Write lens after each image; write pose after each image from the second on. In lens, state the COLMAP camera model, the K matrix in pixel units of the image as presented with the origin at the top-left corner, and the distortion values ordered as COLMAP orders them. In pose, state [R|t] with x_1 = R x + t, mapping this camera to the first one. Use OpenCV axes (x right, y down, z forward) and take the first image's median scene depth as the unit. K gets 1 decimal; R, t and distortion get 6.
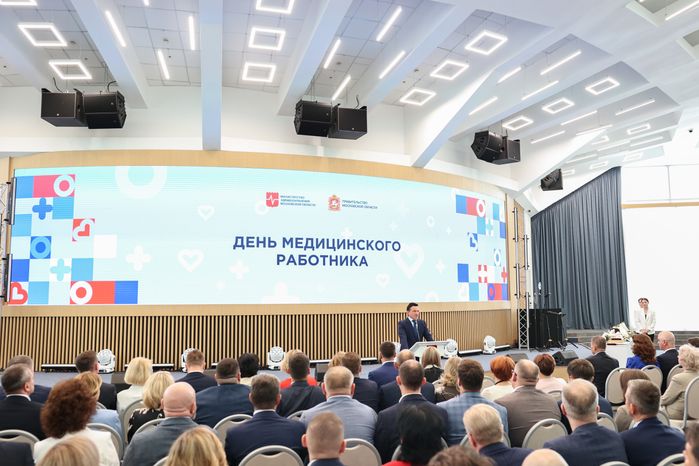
lens RADIAL K [[625.5, 0, 349.5], [0, 625.5, 233.0], [0, 0, 1]] dist [0.004282, 0.005458]
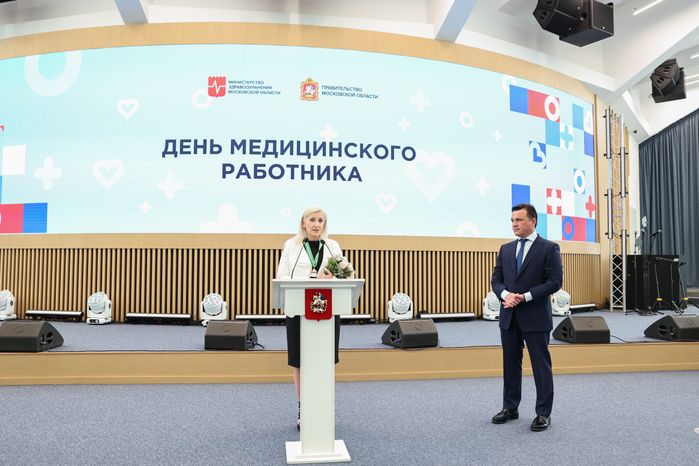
lens RADIAL K [[537.6, 0, 335.4], [0, 537.6, 245.5], [0, 0, 1]] dist [-0.088209, 0.084555]
pose [[0.965605, -0.001030, -0.260011, 0.155707], [0.016667, 0.998181, 0.057942, 0.089621], [0.259478, -0.060283, 0.963866, 0.431888]]
